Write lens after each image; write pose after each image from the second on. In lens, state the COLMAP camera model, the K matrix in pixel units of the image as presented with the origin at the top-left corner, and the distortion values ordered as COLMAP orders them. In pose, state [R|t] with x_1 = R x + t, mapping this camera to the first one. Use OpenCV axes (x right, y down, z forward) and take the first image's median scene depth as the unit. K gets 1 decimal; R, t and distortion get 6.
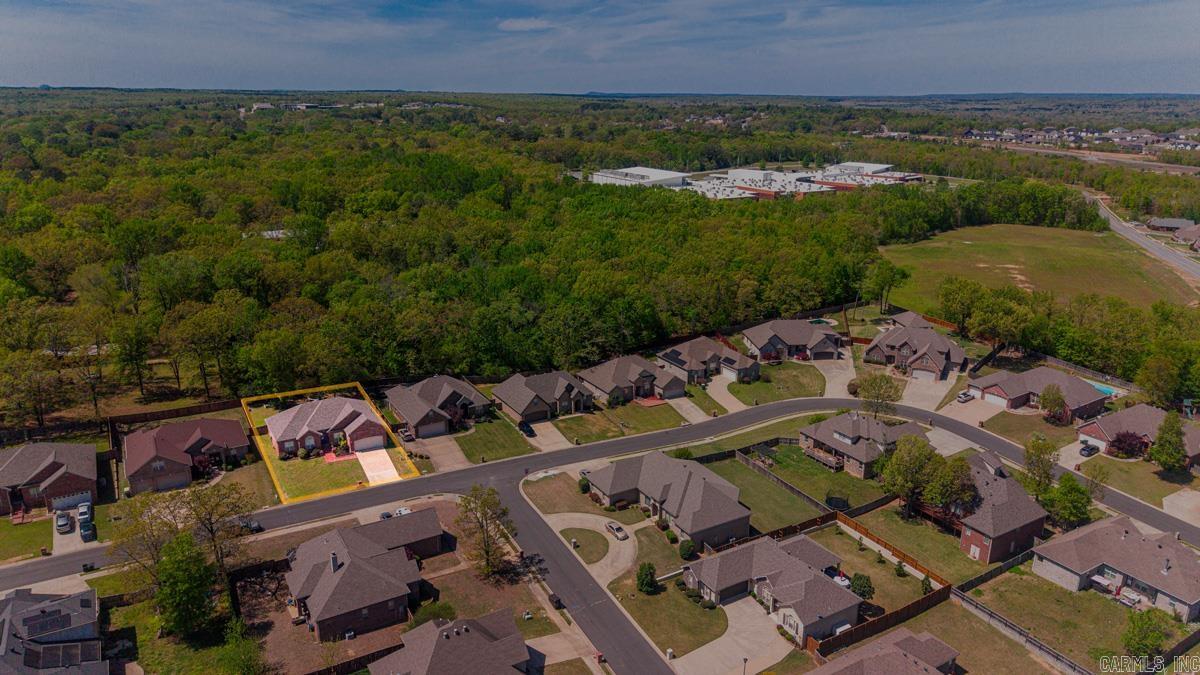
lens RADIAL K [[802.4, 0, 600.0], [0, 802.4, 337.5], [0, 0, 1]] dist [0.038679, -0.052384]
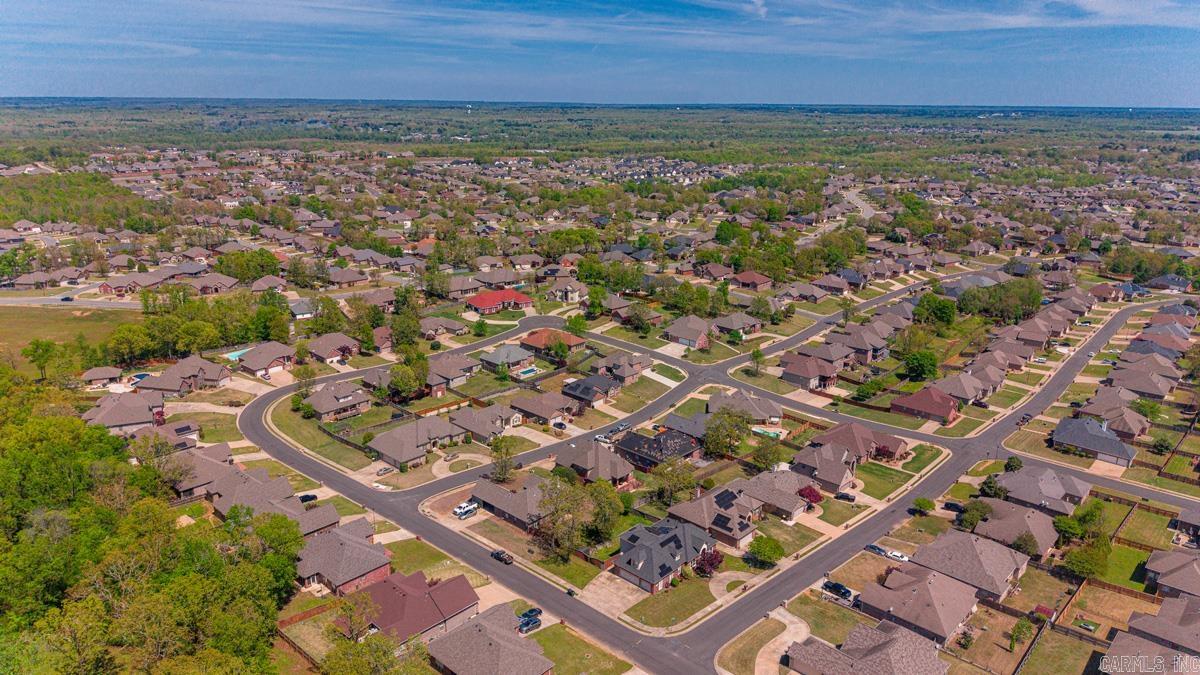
lens RADIAL K [[793.7, 0, 600.0], [0, 793.7, 337.5], [0, 0, 1]] dist [0.054966, -0.074140]
pose [[-0.280034, -0.280924, 0.917967, -1.093170], [0.271896, 0.893861, 0.356491, -0.357576], [-0.920681, 0.349421, -0.173930, 0.637393]]
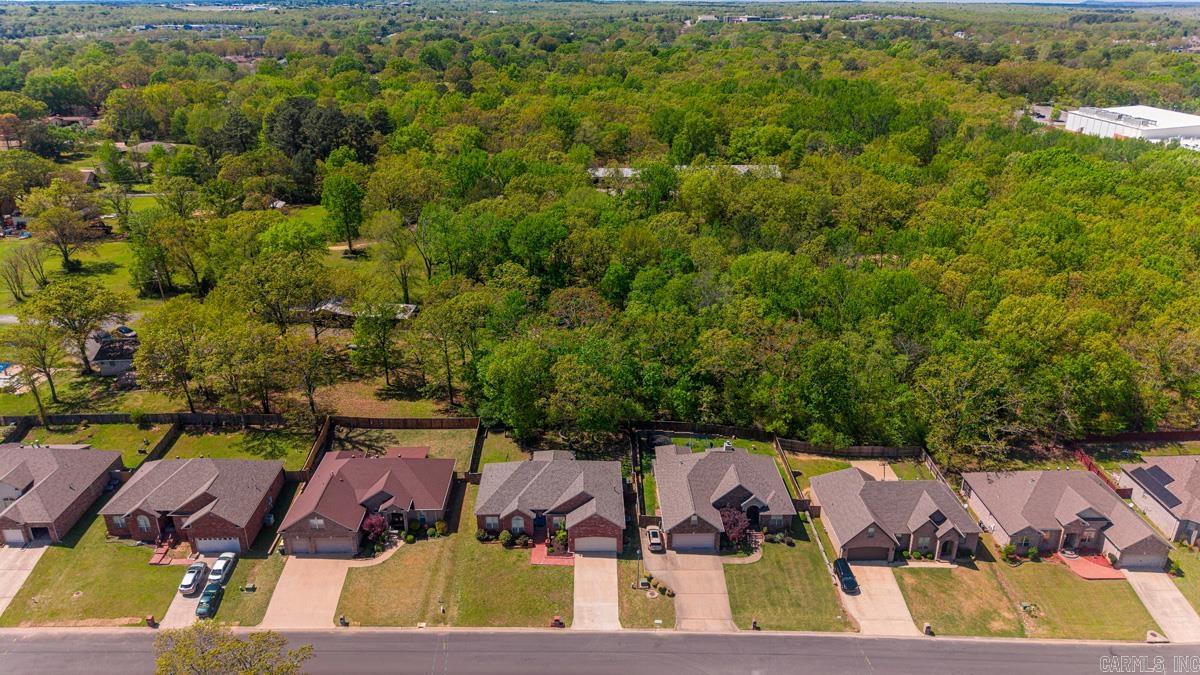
lens RADIAL K [[816.5, 0, 600.0], [0, 816.5, 337.5], [0, 0, 1]] dist [0.047387, -0.037058]
pose [[0.872474, 0.182773, -0.453193, -0.004055], [-0.141156, 0.982147, 0.124351, -0.100916], [0.467829, -0.044522, 0.882697, 0.327094]]
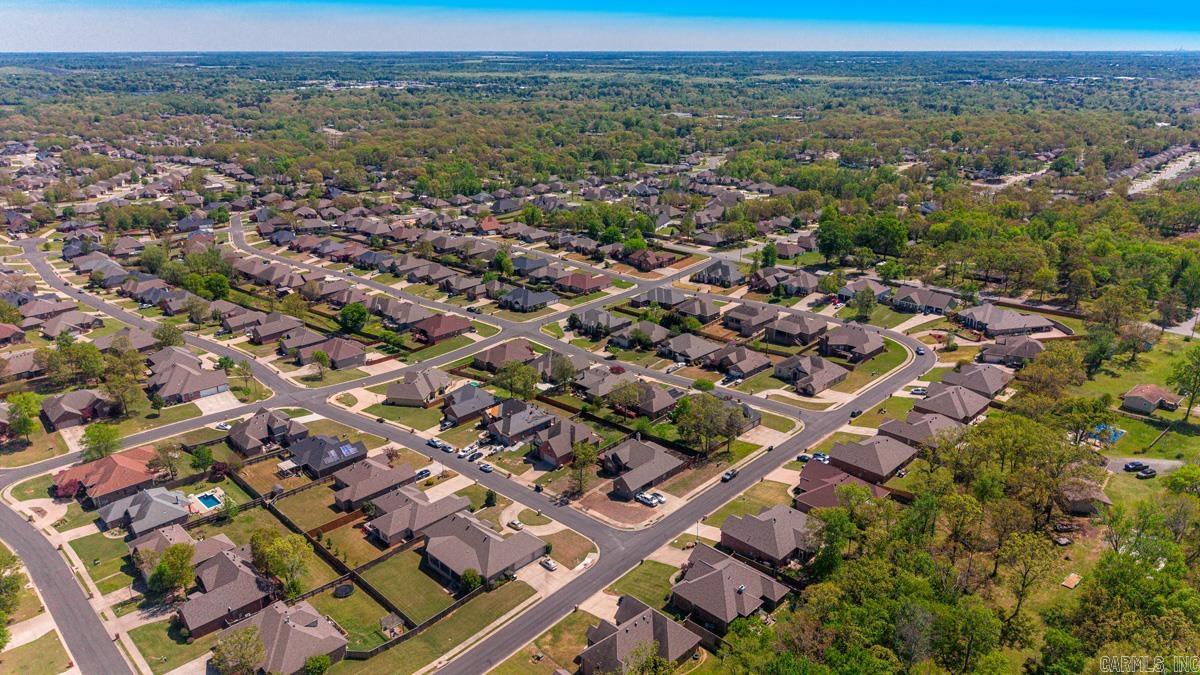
lens RADIAL K [[793.7, 0, 600.0], [0, 793.7, 337.5], [0, 0, 1]] dist [0.054966, -0.074140]
pose [[-0.968016, 0.081640, -0.237233, 0.133700], [-0.077046, 0.803151, 0.590773, -0.650537], [0.238765, 0.590156, -0.771173, 1.381352]]
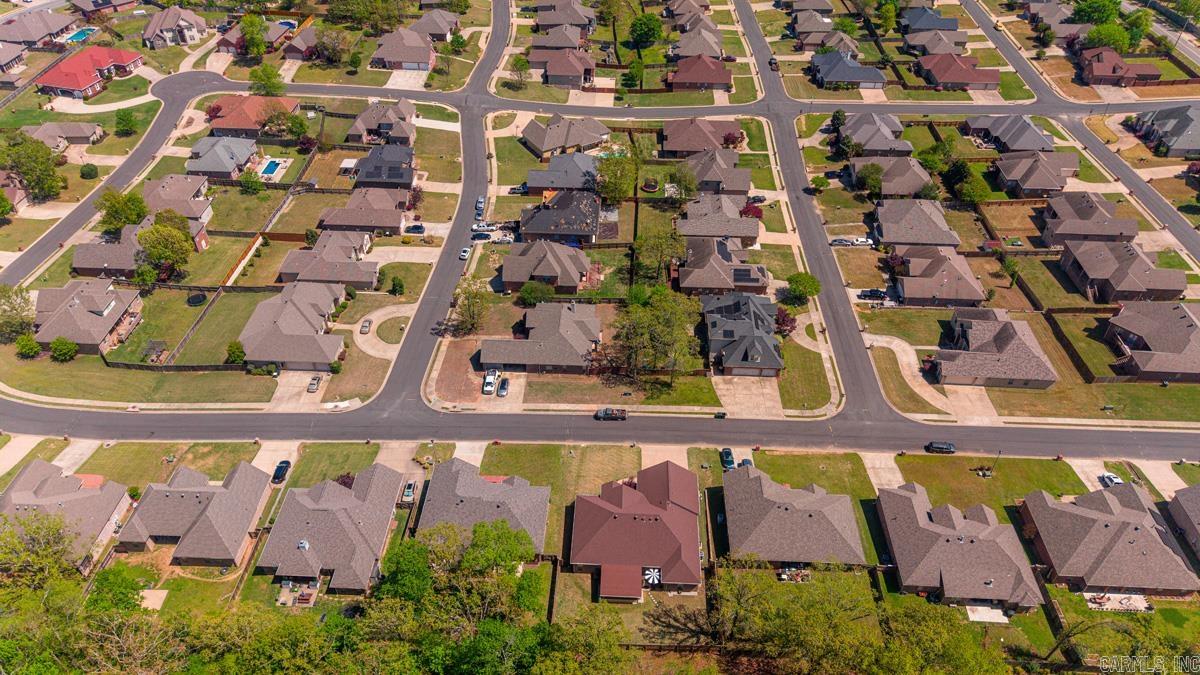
lens RADIAL K [[802.4, 0, 600.0], [0, 802.4, 337.5], [0, 0, 1]] dist [0.038679, -0.052384]
pose [[-0.835245, -0.367758, 0.408802, -0.581428], [0.150829, 0.561702, 0.813475, -0.523776], [-0.528787, 0.741110, -0.413691, 0.944043]]
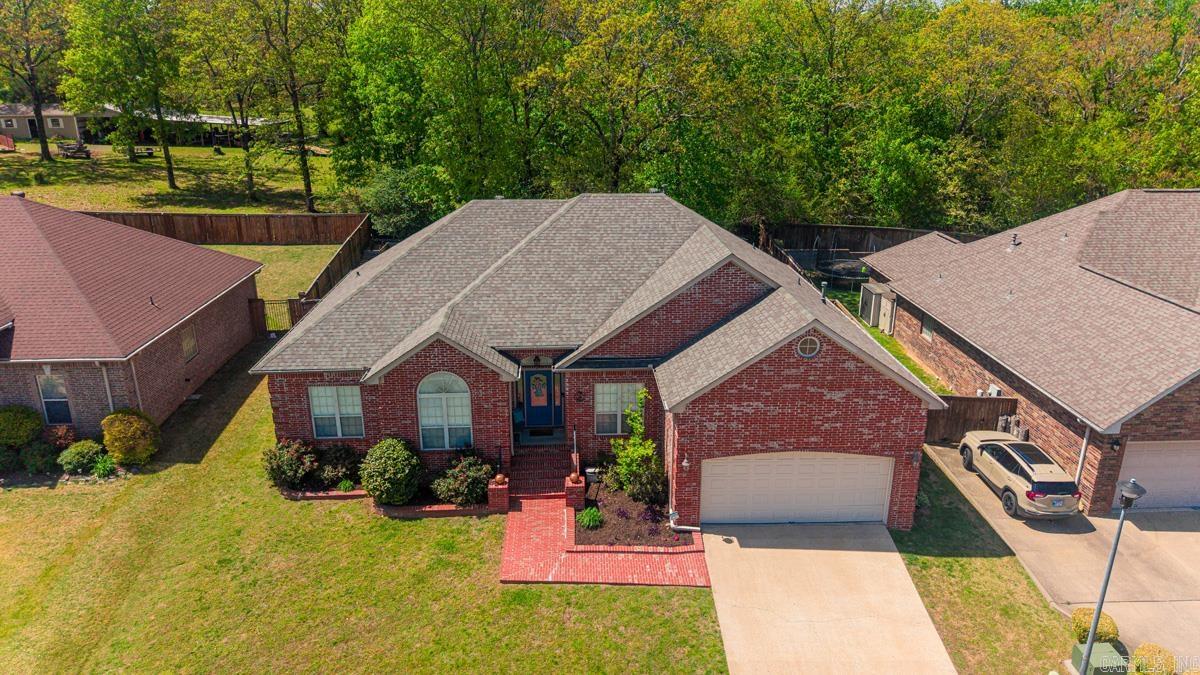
lens RADIAL K [[793.7, 0, 600.0], [0, 793.7, 337.5], [0, 0, 1]] dist [0.054966, -0.074140]
pose [[0.881092, 0.148855, -0.448909, -0.207969], [-0.132433, 0.988859, 0.067967, 0.079389], [0.454025, -0.000435, 0.890989, 0.690045]]
